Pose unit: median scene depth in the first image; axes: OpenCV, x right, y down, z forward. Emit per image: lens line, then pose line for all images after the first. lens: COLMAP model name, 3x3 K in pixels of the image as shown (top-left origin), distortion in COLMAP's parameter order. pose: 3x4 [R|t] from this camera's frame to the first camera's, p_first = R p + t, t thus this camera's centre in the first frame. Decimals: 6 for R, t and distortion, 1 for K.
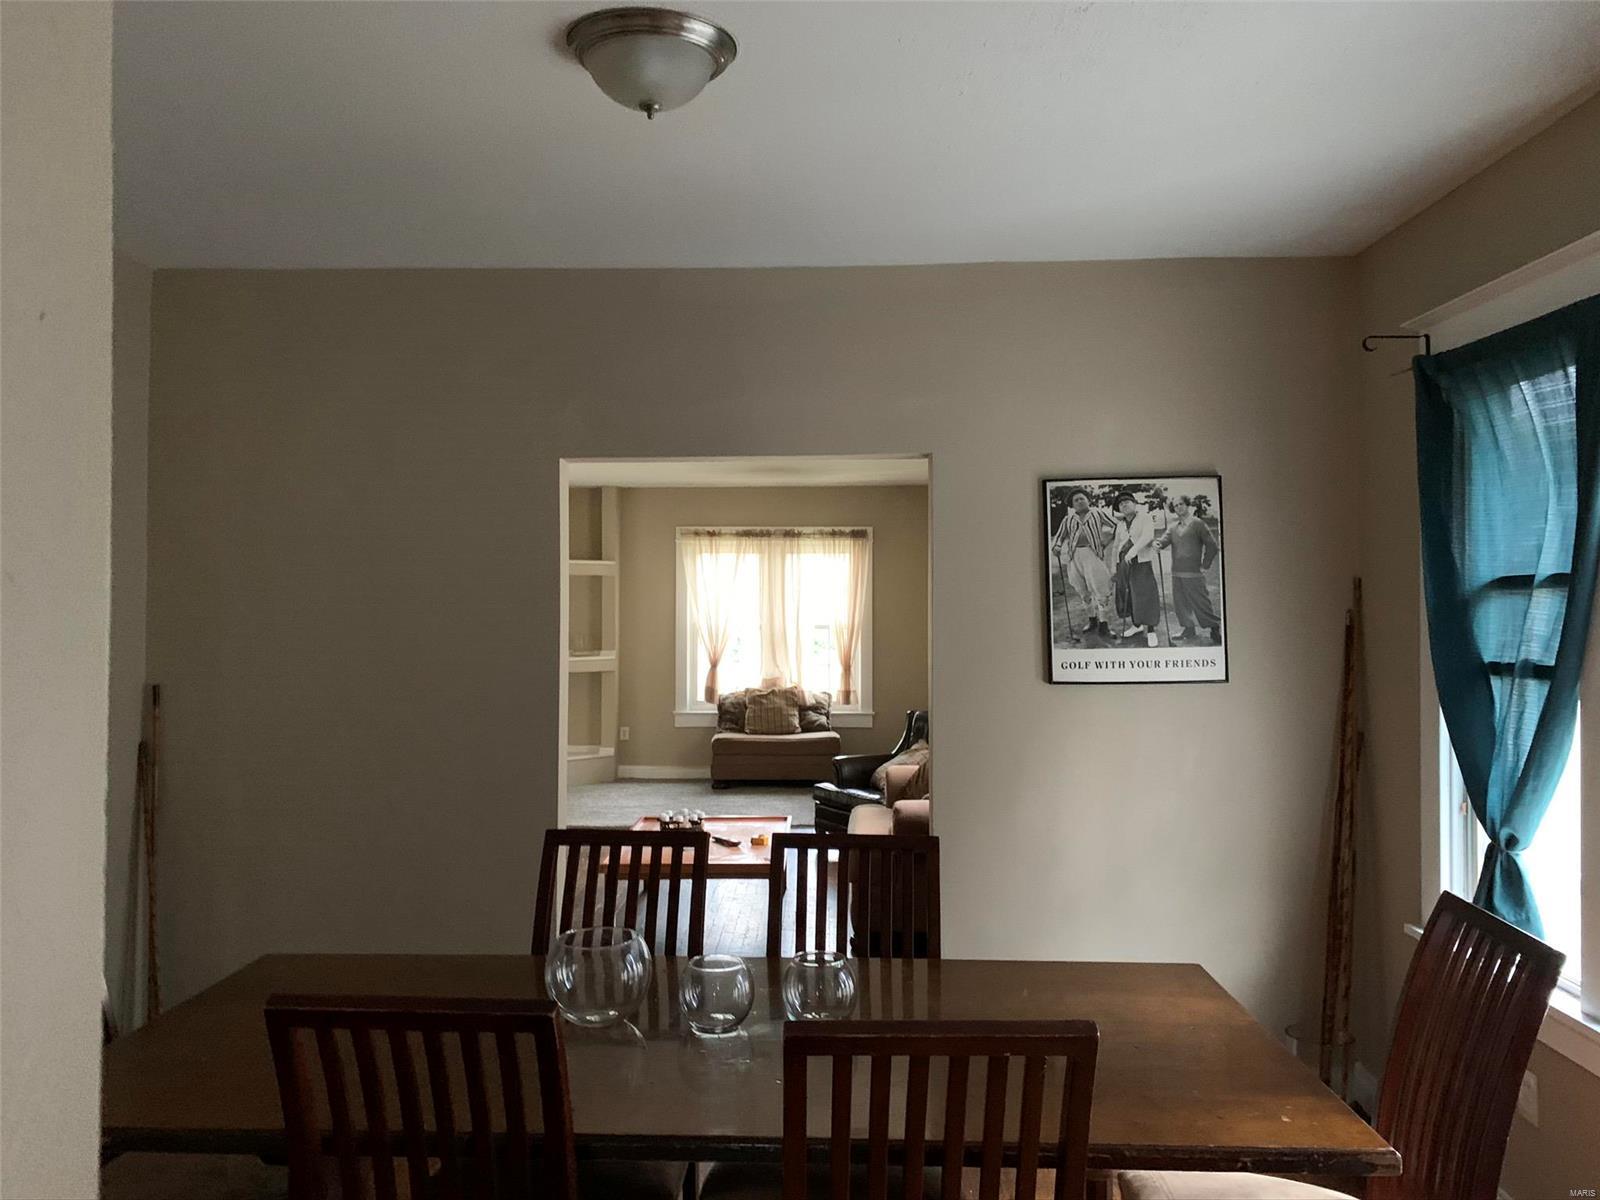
lens RADIAL K [[1215.6, 0, 805.1], [0, 1215.6, 604.4], [0, 0, 1]] dist [0.056023, -0.005618]
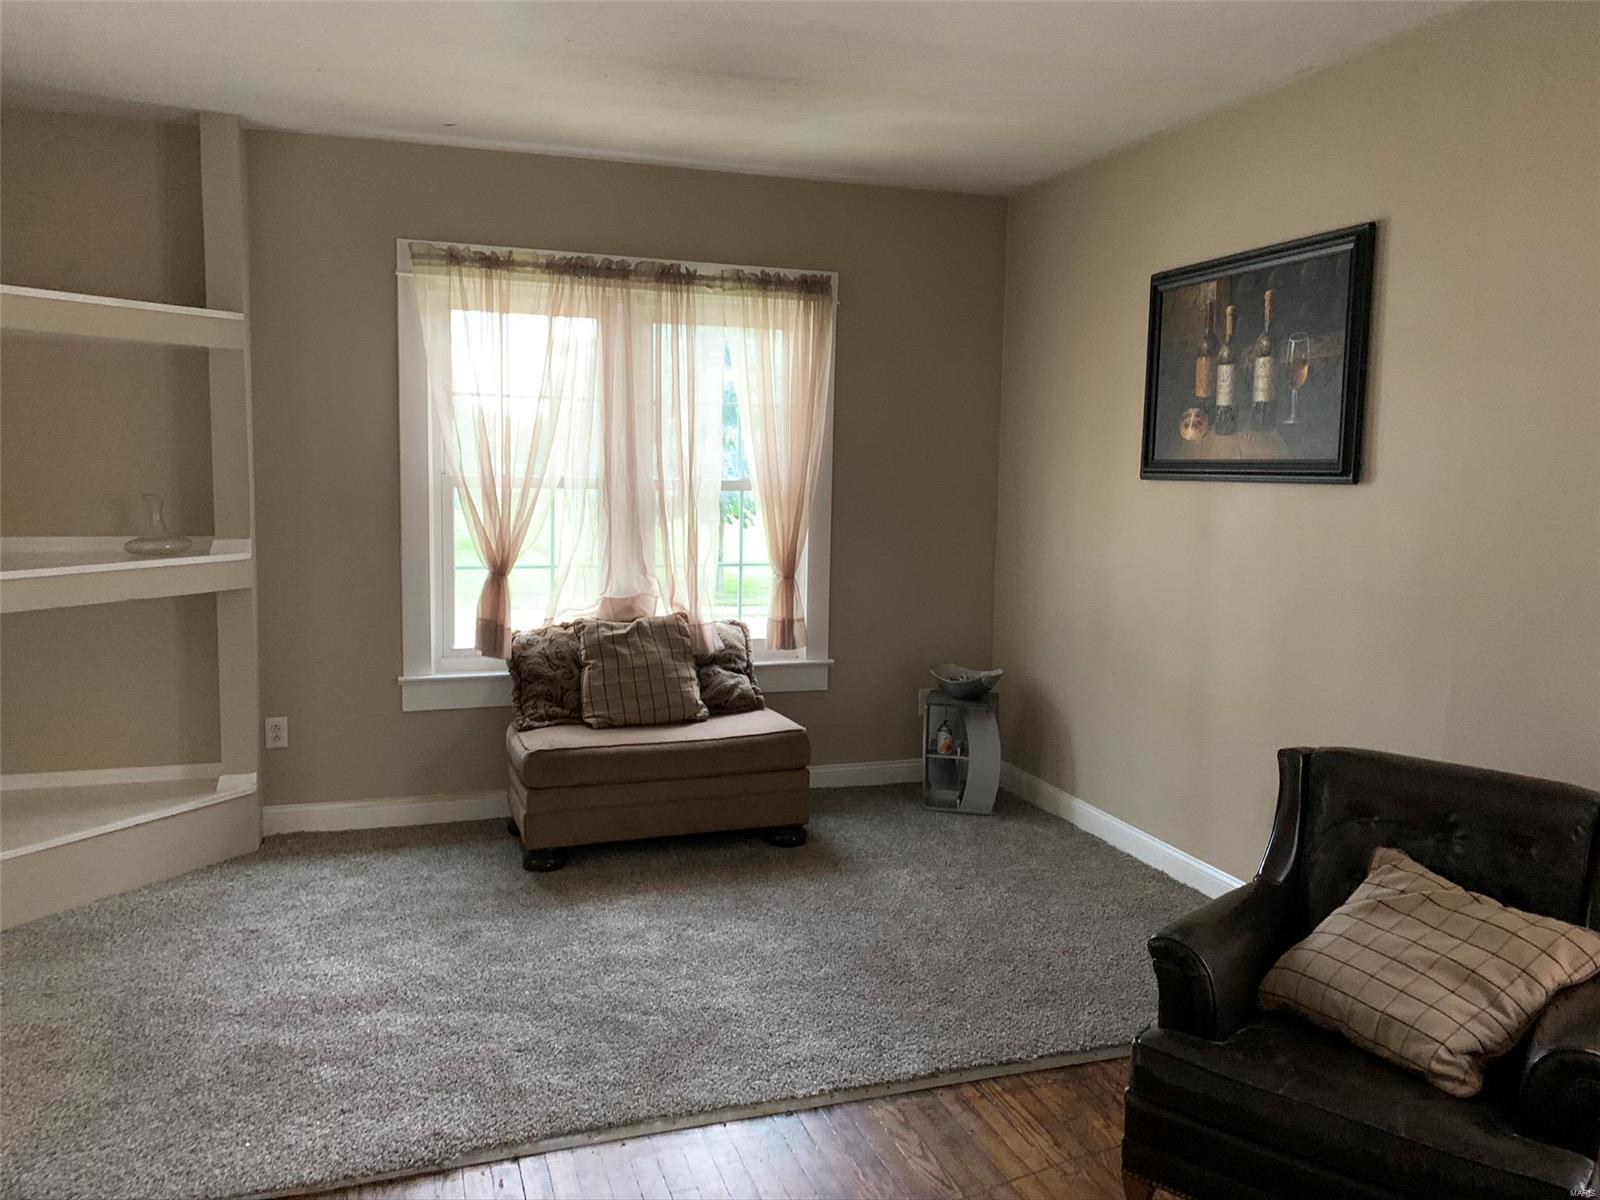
lens RADIAL K [[1215.6, 0, 804.1], [0, 1215.6, 603.5], [0, 0, 1]] dist [0.056023, -0.005618]
pose [[0.936151, -0.027731, 0.350502, -0.127170], [-0.020142, 0.991018, 0.132204, 0.001043], [-0.351020, -0.130823, 0.927184, 0.552245]]
